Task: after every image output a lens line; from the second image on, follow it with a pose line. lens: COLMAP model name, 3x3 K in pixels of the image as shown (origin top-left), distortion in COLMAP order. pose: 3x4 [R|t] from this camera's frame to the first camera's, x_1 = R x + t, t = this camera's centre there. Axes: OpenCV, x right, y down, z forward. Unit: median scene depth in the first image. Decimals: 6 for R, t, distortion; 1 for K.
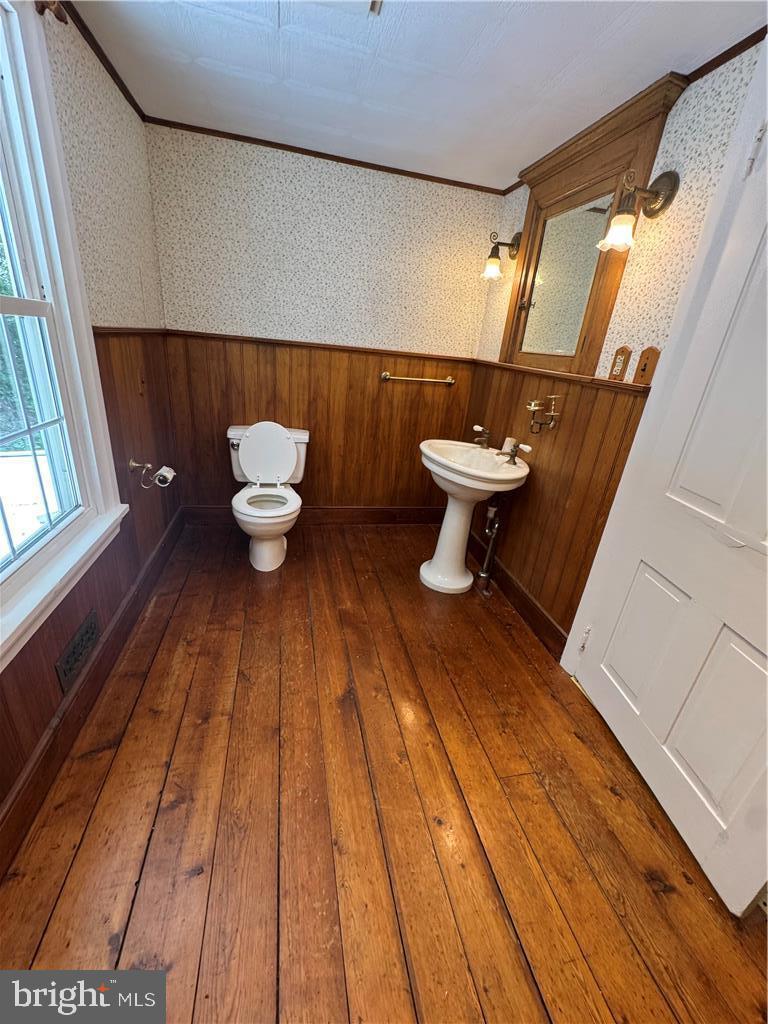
lens RADIAL K [[410.2, 0, 379.6], [0, 410.2, 511.4], [0, 0, 1]] dist [-0.004010, 0.000303]
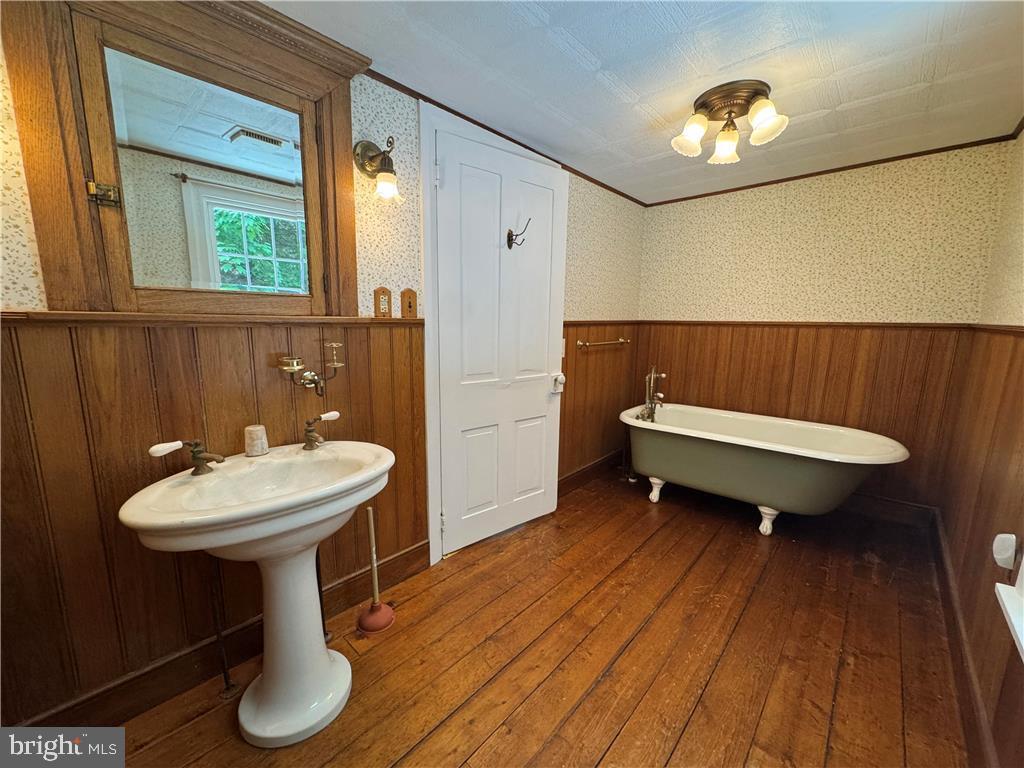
lens RADIAL K [[410.2, 0, 514.0], [0, 410.2, 385.5], [0, 0, 1]] dist [-0.004010, 0.000303]
pose [[-0.582563, -0.233692, 0.778466, -0.385817], [0.244424, 0.863070, 0.442004, -0.425260], [-0.775163, 0.447770, -0.445672, 0.986212]]
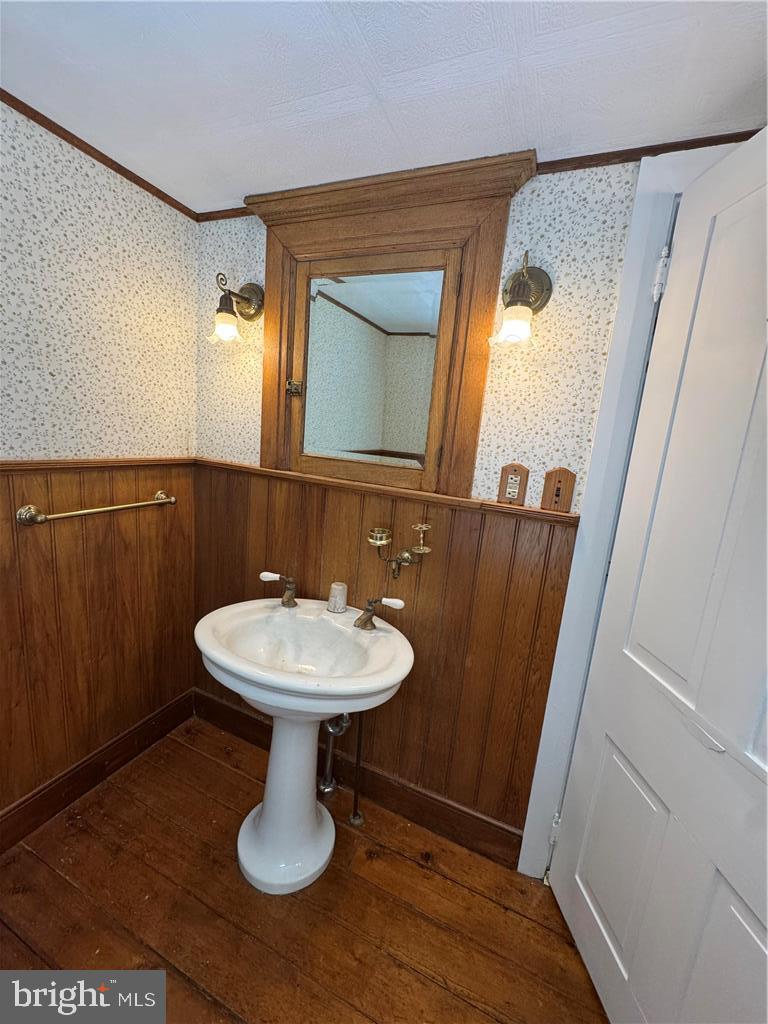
lens RADIAL K [[410.2, 0, 382.4], [0, 410.2, 509.0], [0, 0, 1]] dist [-0.004010, 0.000303]
pose [[0.583319, -0.187957, 0.790197, -0.144621], [0.278603, 0.960138, 0.022717, -0.302962], [-0.762968, 0.206900, 0.612432, 0.538904]]
